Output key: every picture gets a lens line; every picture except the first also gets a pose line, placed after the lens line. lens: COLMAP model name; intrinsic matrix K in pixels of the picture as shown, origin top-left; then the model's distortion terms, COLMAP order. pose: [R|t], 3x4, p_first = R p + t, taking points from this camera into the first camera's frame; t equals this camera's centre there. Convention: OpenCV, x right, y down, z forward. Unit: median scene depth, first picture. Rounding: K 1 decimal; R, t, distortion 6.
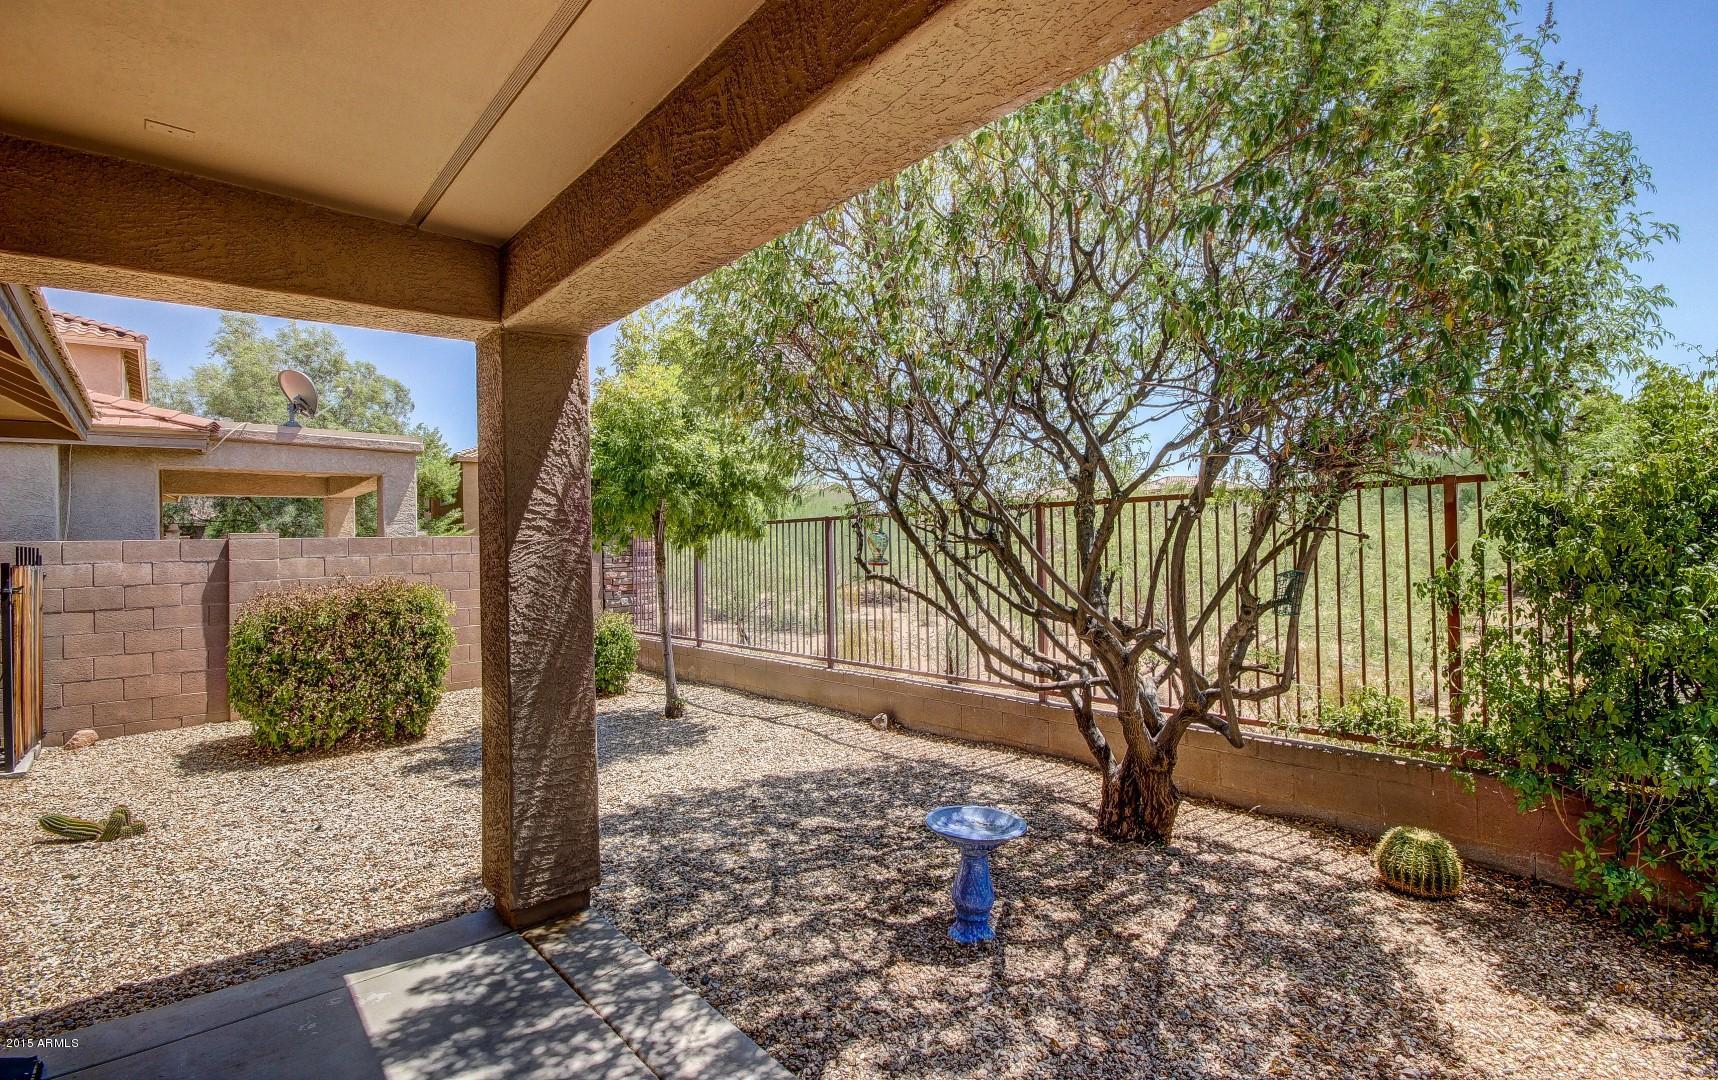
lens RADIAL K [[810.0, 0, 863.3], [0, 810.0, 533.3], [0, 0, 1]] dist [0.001064, -0.000440]
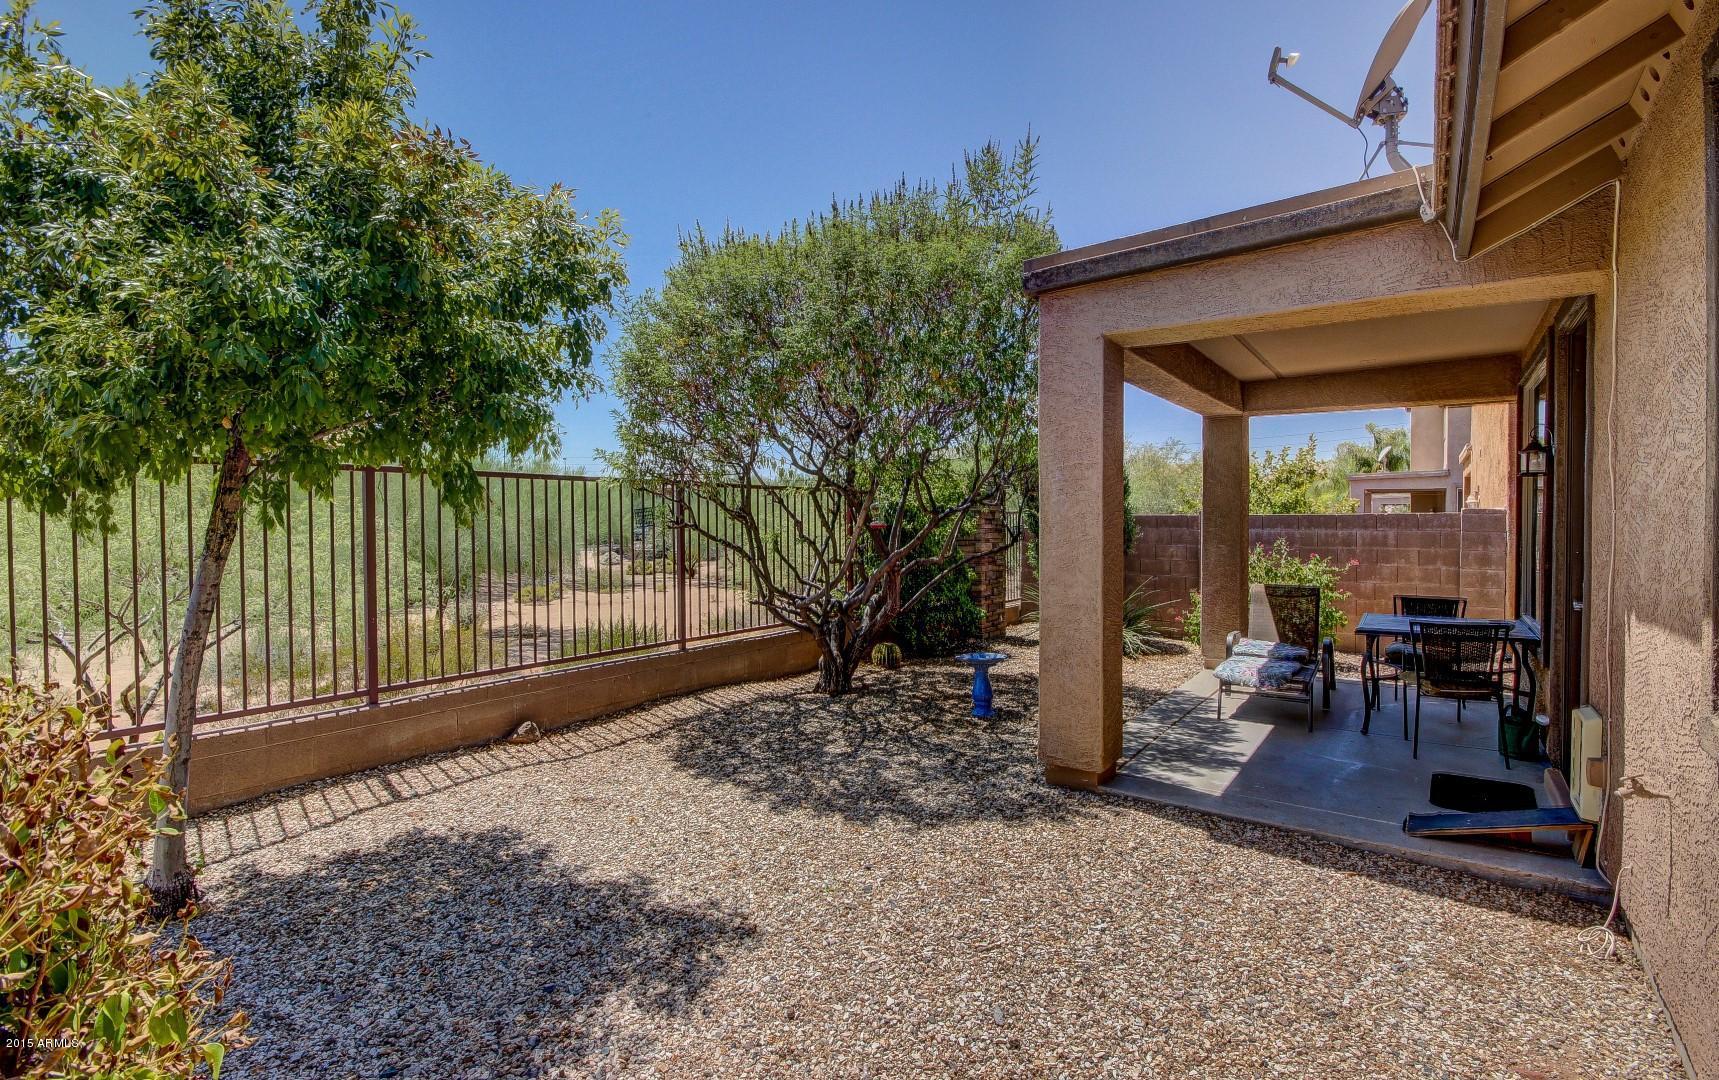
lens RADIAL K [[733.6, 0, 857.5], [0, 733.6, 538.1], [0, 0, 1]] dist [0.000067, -0.000059]
pose [[-0.206013, 0.000613, 0.978549, -1.365798], [-0.011389, 0.999931, -0.003024, 0.054771], [-0.978483, -0.011767, -0.205992, 1.444098]]
